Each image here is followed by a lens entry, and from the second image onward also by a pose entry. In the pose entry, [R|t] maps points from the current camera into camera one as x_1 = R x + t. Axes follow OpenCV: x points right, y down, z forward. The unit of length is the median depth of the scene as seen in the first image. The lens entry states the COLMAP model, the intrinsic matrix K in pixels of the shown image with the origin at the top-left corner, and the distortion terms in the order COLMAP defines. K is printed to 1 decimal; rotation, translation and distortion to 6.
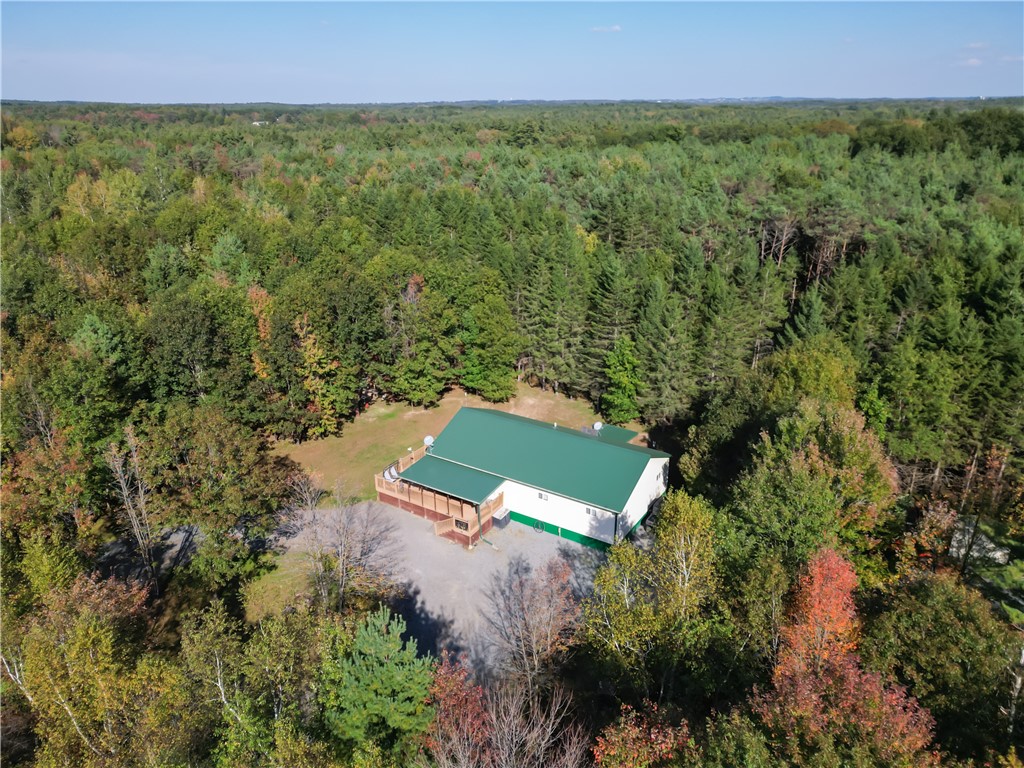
lens RADIAL K [[724.3, 0, 512.0], [0, 724.3, 384.0], [0, 0, 1]] dist [0.063111, -0.064527]
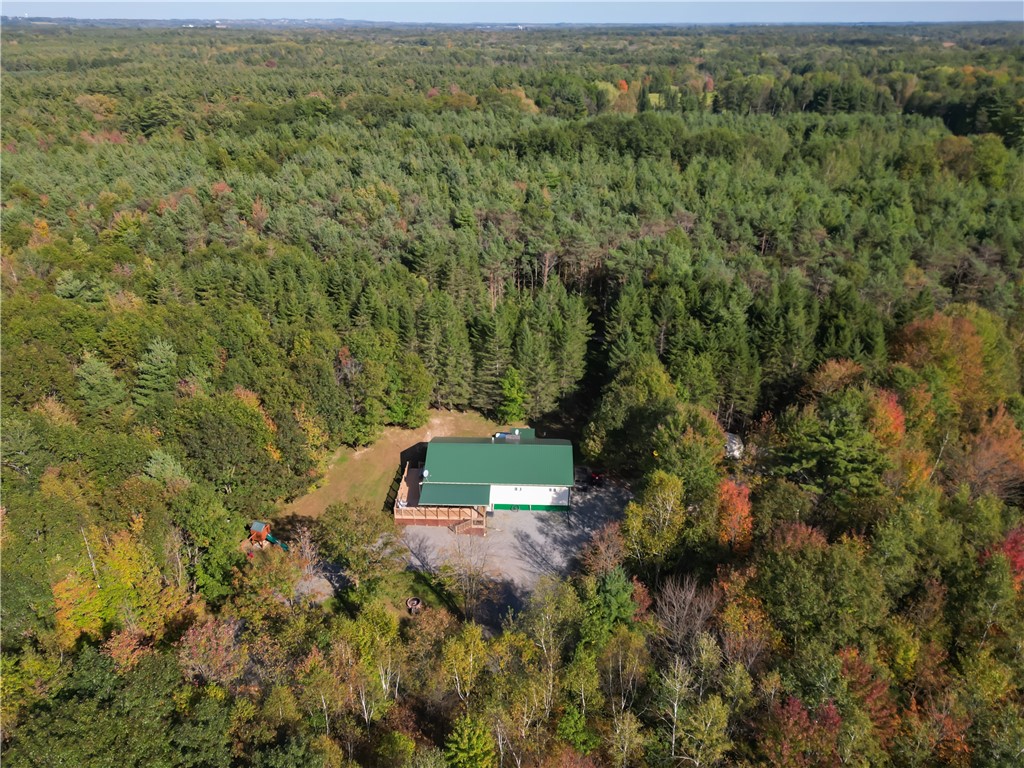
lens RADIAL K [[754.8, 0, 508.1], [0, 754.8, 374.6], [0, 0, 1]] dist [0.079874, -0.075614]
pose [[0.856317, -0.214715, 0.469701, -0.652673], [0.176373, 0.976382, 0.124786, -0.277288], [-0.485401, -0.024014, 0.873962, -0.383564]]
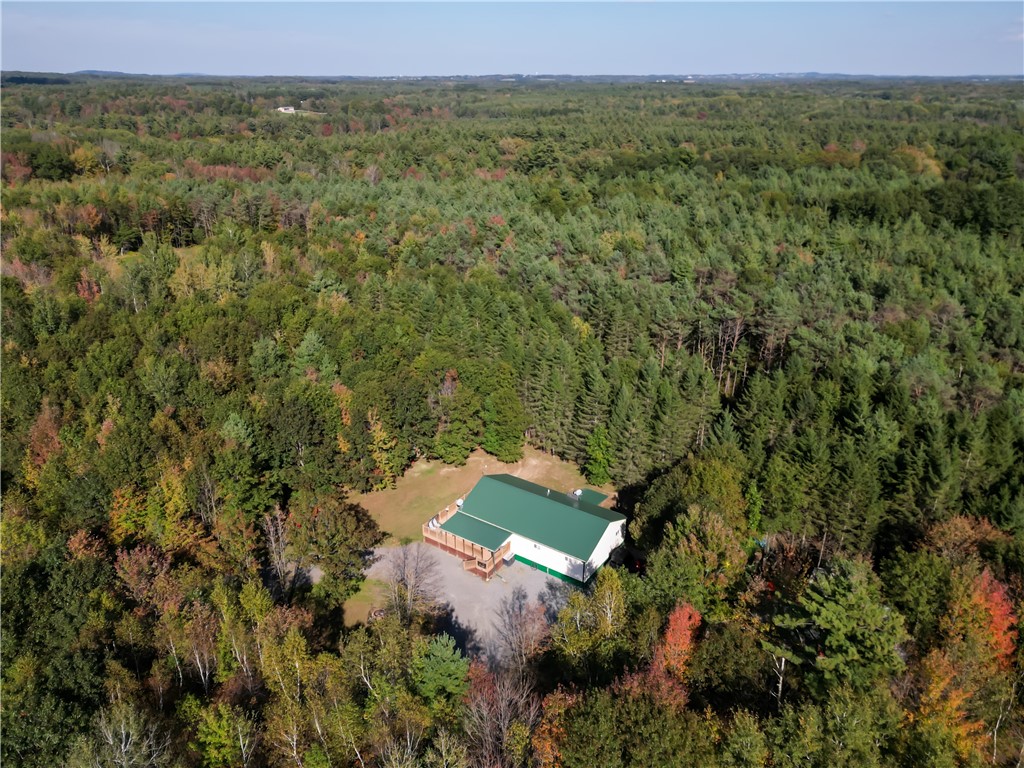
lens RADIAL K [[754.8, 0, 508.1], [0, 754.8, 374.6], [0, 0, 1]] dist [0.079874, -0.075614]
pose [[0.999292, 0.018620, -0.032680, 0.026436], [-0.017915, 0.999603, 0.021731, -0.218383], [0.033072, -0.021130, 0.999230, -0.518864]]
